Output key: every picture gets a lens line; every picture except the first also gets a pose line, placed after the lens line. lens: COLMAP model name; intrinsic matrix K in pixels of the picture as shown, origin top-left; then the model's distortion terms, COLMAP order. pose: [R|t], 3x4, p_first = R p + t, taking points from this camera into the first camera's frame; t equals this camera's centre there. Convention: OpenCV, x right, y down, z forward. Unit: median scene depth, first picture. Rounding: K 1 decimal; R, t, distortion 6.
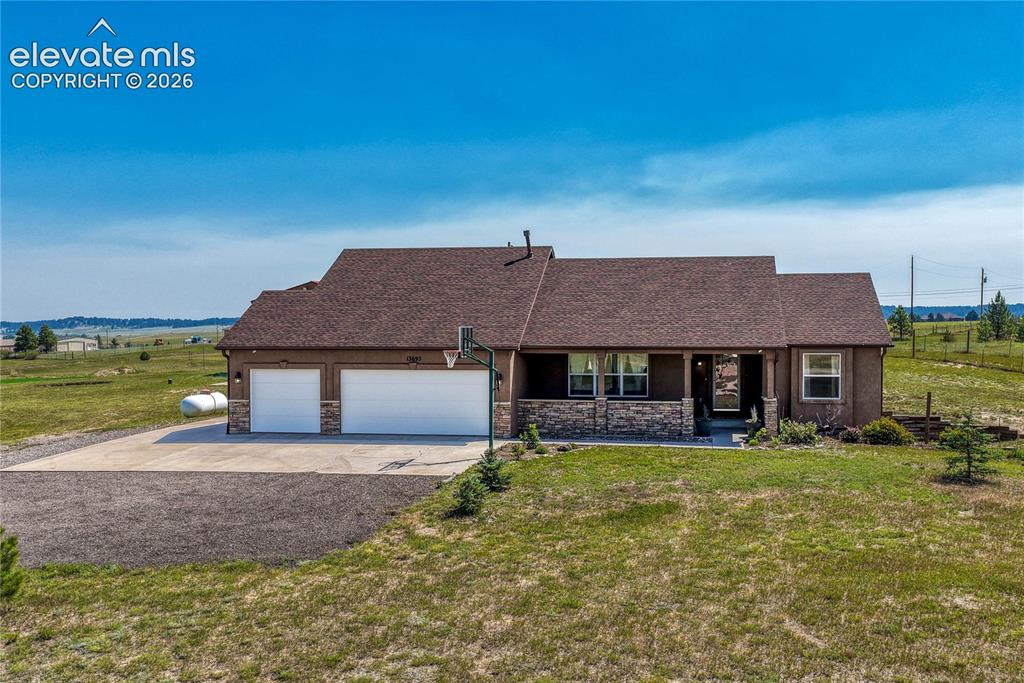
lens RADIAL K [[1119.9, 0, 511.0], [0, 1119.9, 339.1], [0, 0, 1]] dist [0.015125, 0.000000]
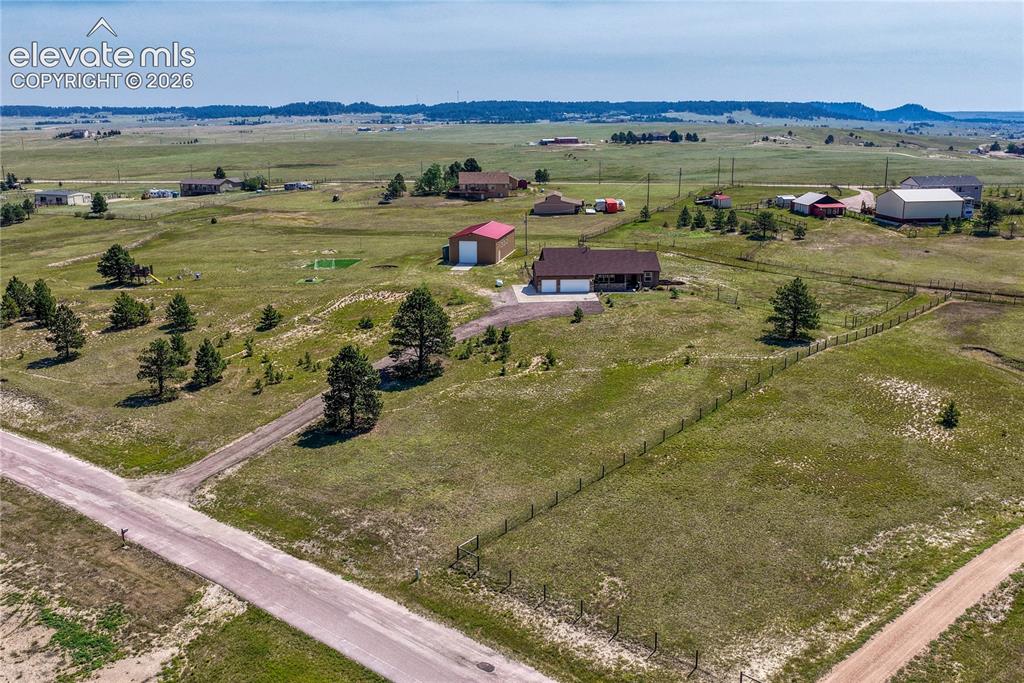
lens RADIAL K [[1119.9, 0, 510.7], [0, 1119.9, 343.3], [0, 0, 1]] dist [0.015125, 0.000000]
pose [[0.969137, -0.055365, 0.240224, -1.729103], [0.007509, 0.980632, 0.195717, -0.739408], [-0.246408, -0.187873, 0.950782, -4.128209]]
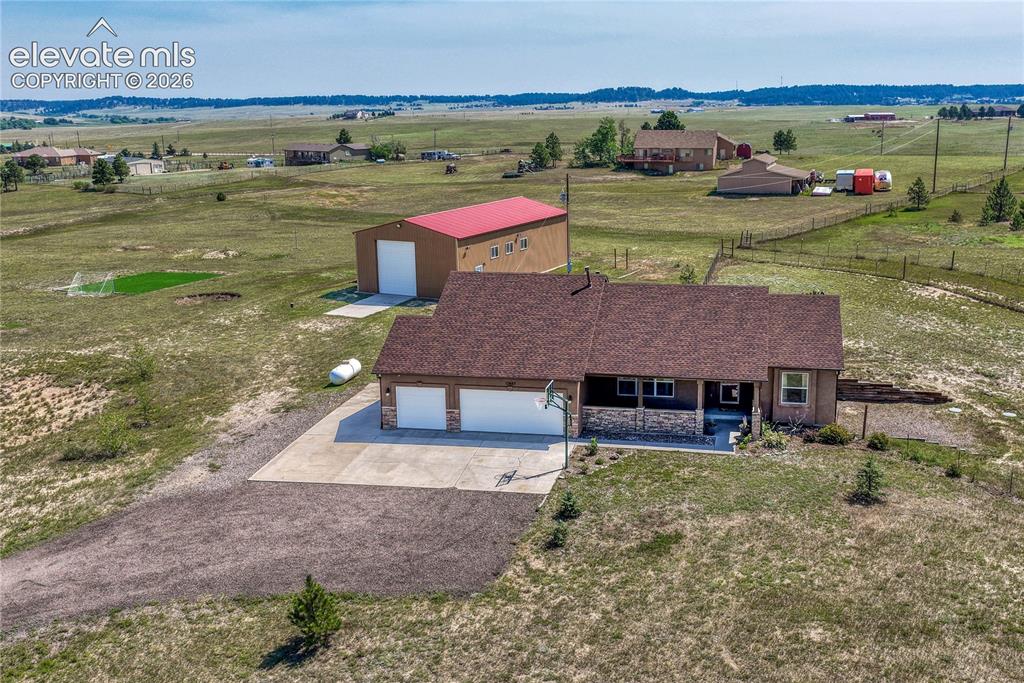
lens RADIAL K [[1119.9, 0, 550.0], [0, 1119.9, 349.2], [0, 0, 1]] dist [0.015125, 0.000000]
pose [[0.999940, -0.005571, -0.009477, -0.023308], [0.007384, 0.979036, 0.203554, -0.338721], [0.008144, -0.203612, 0.979018, -0.429807]]
